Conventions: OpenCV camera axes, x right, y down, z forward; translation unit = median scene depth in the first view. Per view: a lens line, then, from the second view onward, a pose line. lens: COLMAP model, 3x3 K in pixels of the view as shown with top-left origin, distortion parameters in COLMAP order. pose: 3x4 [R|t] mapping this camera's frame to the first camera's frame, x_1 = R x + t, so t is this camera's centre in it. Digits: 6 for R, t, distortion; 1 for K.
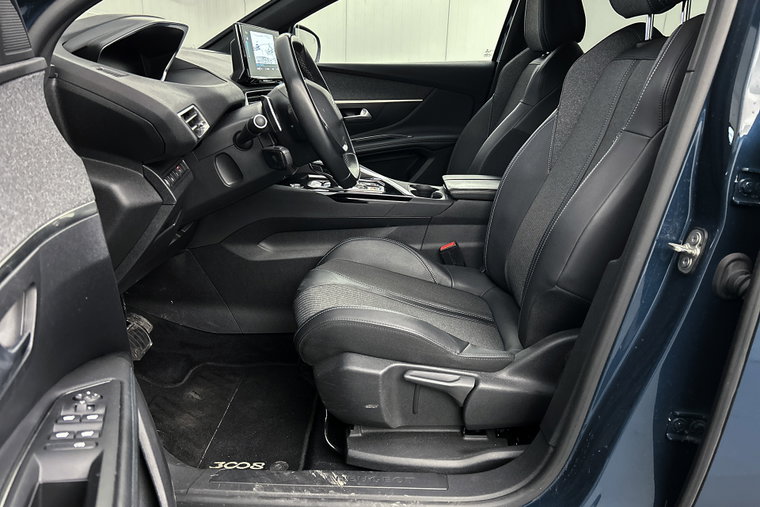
lens RADIAL K [[579.4, 0, 381.5], [0, 579.4, 257.2], [0, 0, 1]] dist [0.052106, -0.060071]
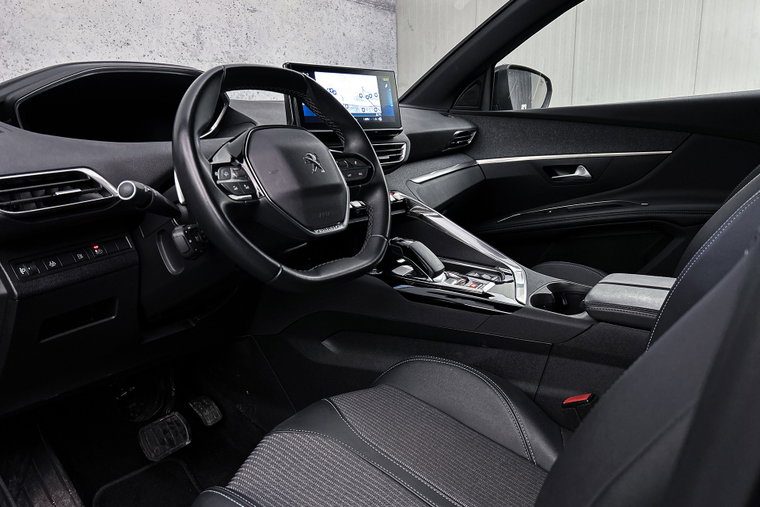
lens RADIAL K [[579.4, 0, 378.5], [0, 579.4, 249.7], [0, 0, 1]] dist [0.052106, -0.060071]
pose [[0.819244, 0.073306, -0.568740, 0.198785], [-0.132828, 0.989080, -0.063848, -0.074836], [0.557849, 0.127852, 0.820036, 0.288174]]
